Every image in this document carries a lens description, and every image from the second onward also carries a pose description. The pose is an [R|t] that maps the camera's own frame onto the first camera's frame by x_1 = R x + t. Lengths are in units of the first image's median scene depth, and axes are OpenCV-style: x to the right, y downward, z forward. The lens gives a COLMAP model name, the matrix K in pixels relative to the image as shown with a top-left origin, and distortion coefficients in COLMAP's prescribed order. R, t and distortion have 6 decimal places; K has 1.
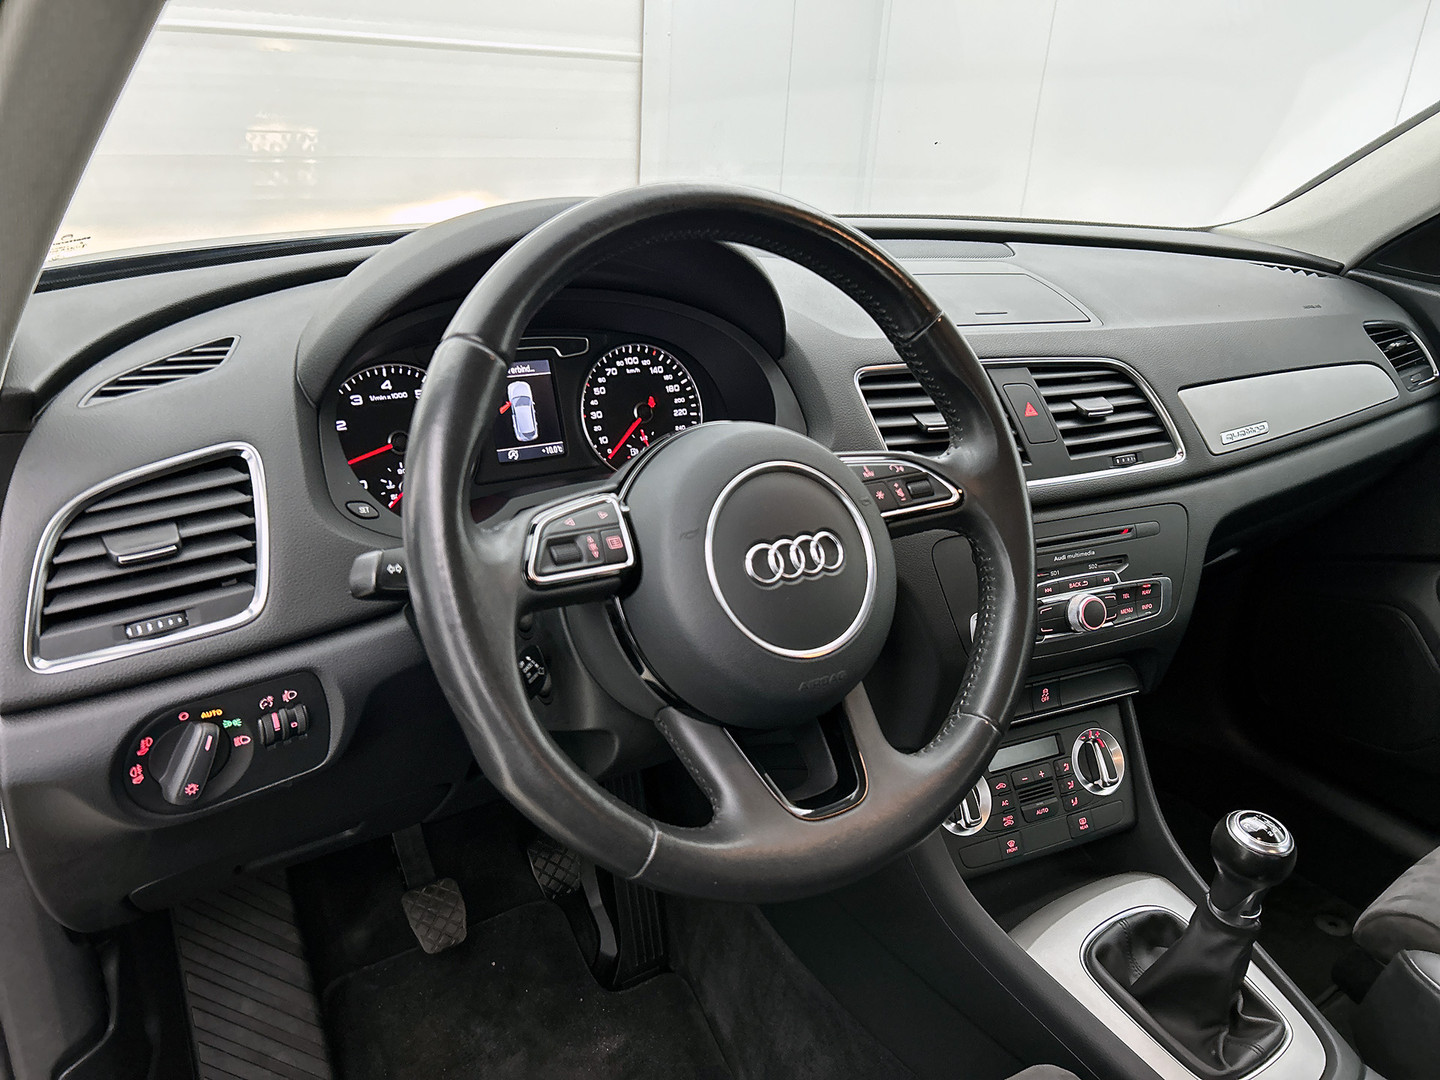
lens RADIAL K [[1121.0, 0, 756.9], [0, 1121.0, 509.8], [0, 0, 1]] dist [0.054213, -0.160109]
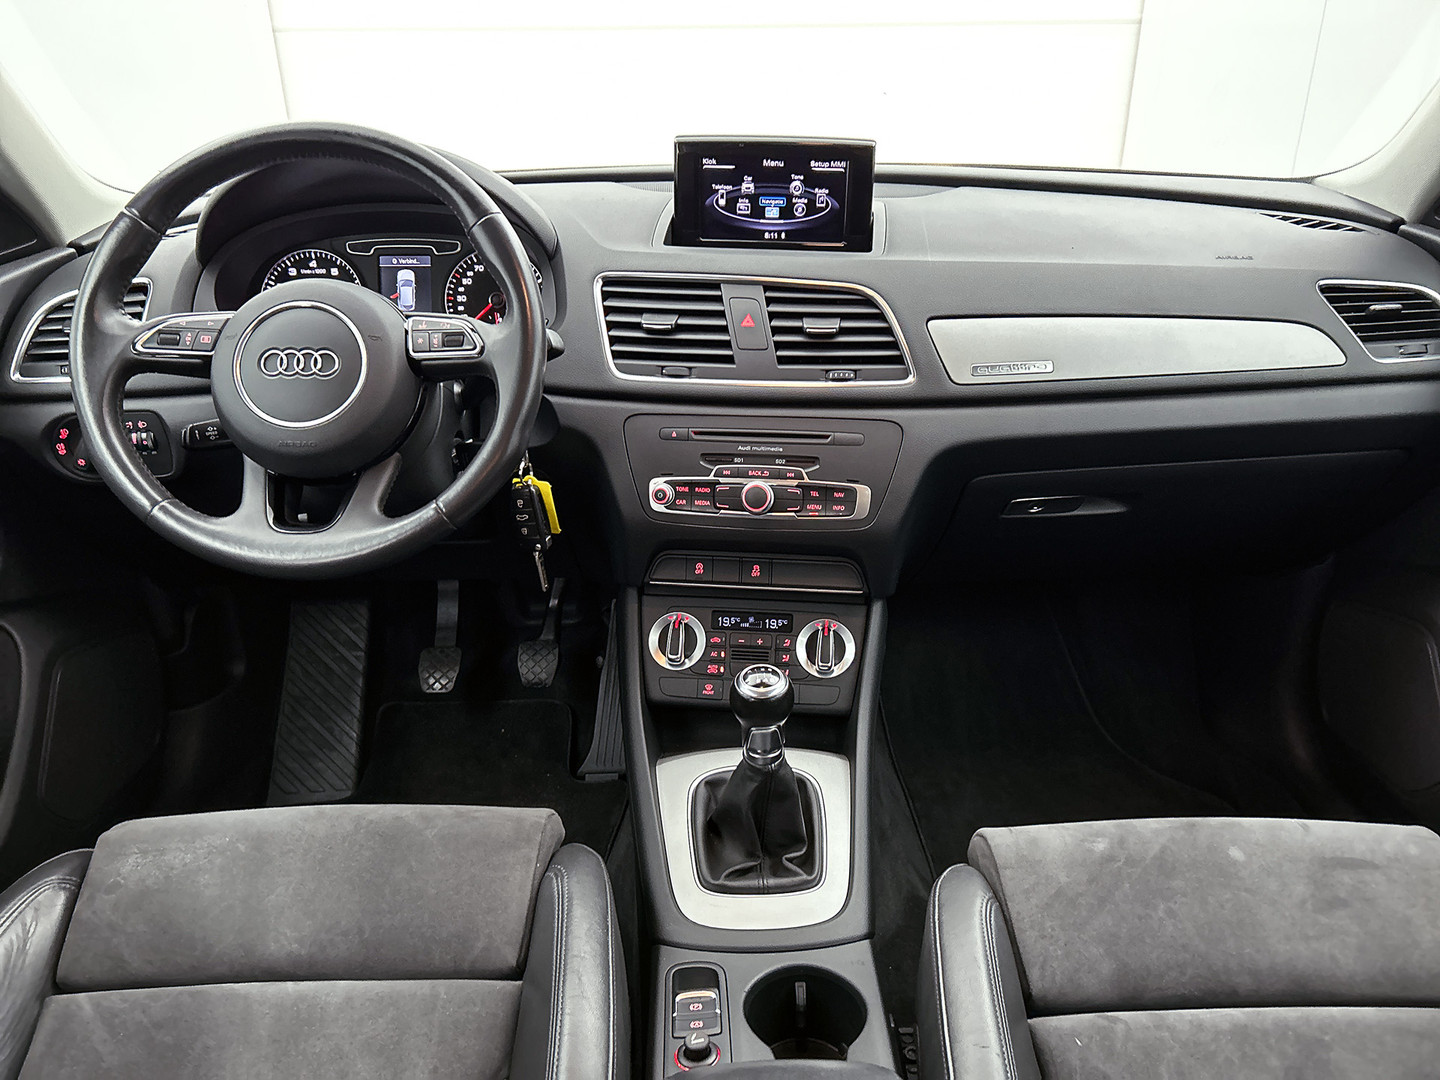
lens RADIAL K [[1206.3, 0, 859.3], [0, 1206.3, 568.1], [0, 0, 1]] dist [0.057058, -0.139157]
pose [[0.839217, 0.166525, -0.517672, 1.073271], [-0.147096, 0.985986, 0.078711, 0.051399], [0.523525, 0.010092, 0.851951, -0.009165]]
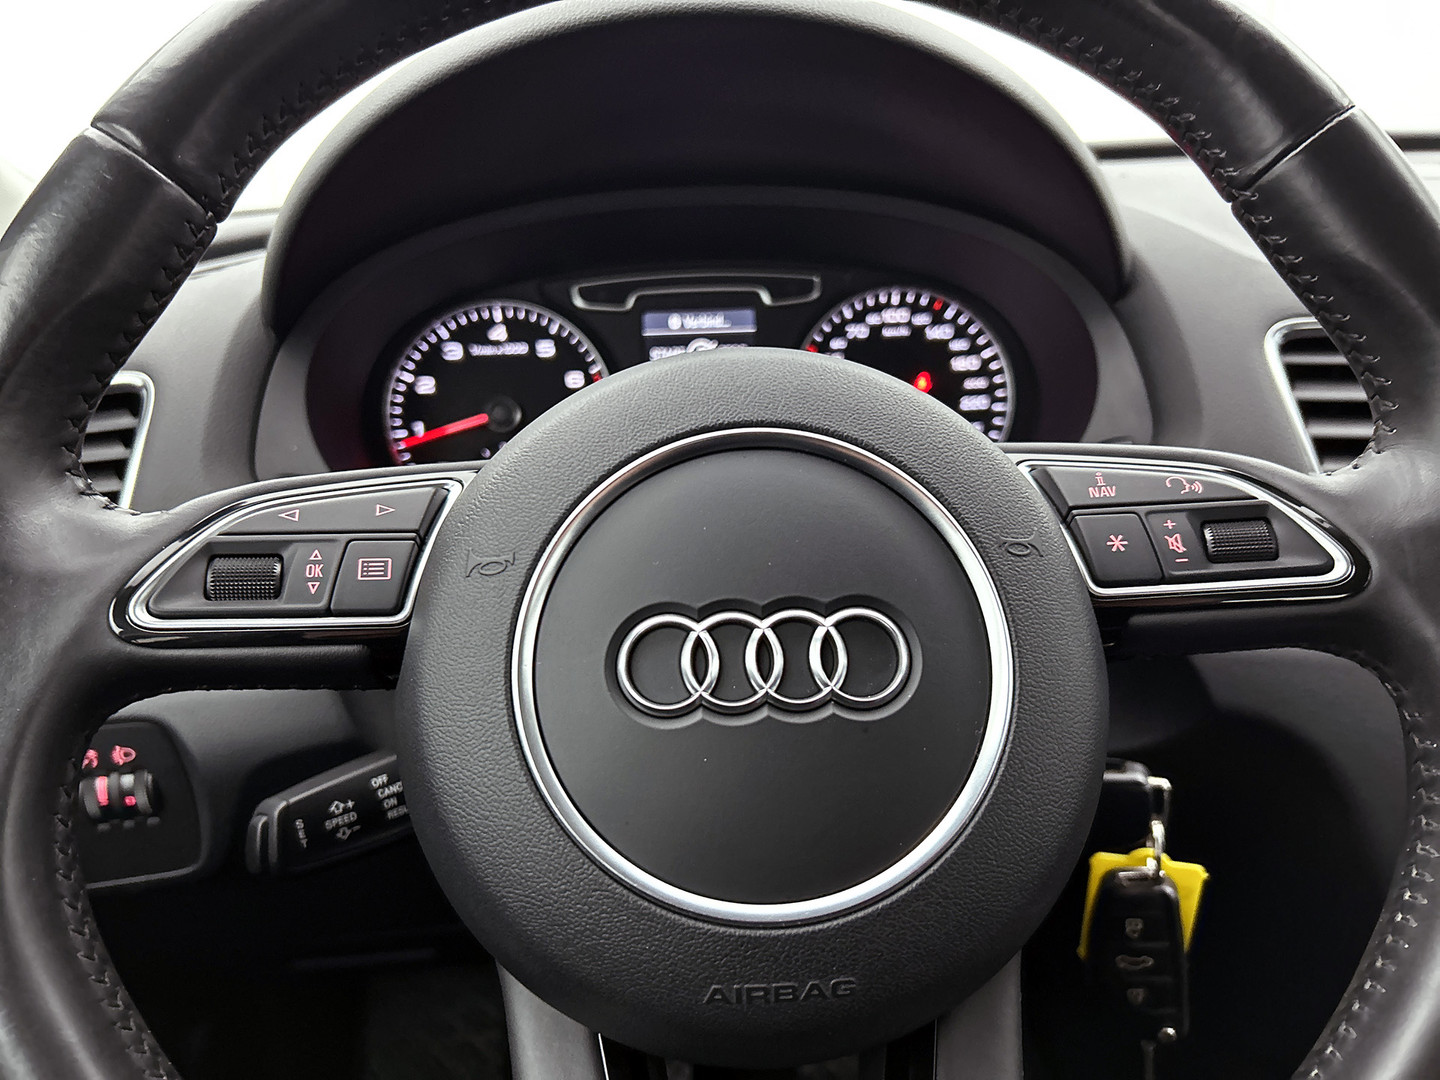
lens RADIAL K [[1121.0, 0, 756.9], [0, 1121.0, 509.8], [0, 0, 1]] dist [0.054213, -0.160109]
pose [[0.847070, 0.078051, -0.525719, 0.162289], [-0.108765, 0.993681, -0.027722, 0.000305], [0.520234, 0.080662, 0.850206, 0.439825]]
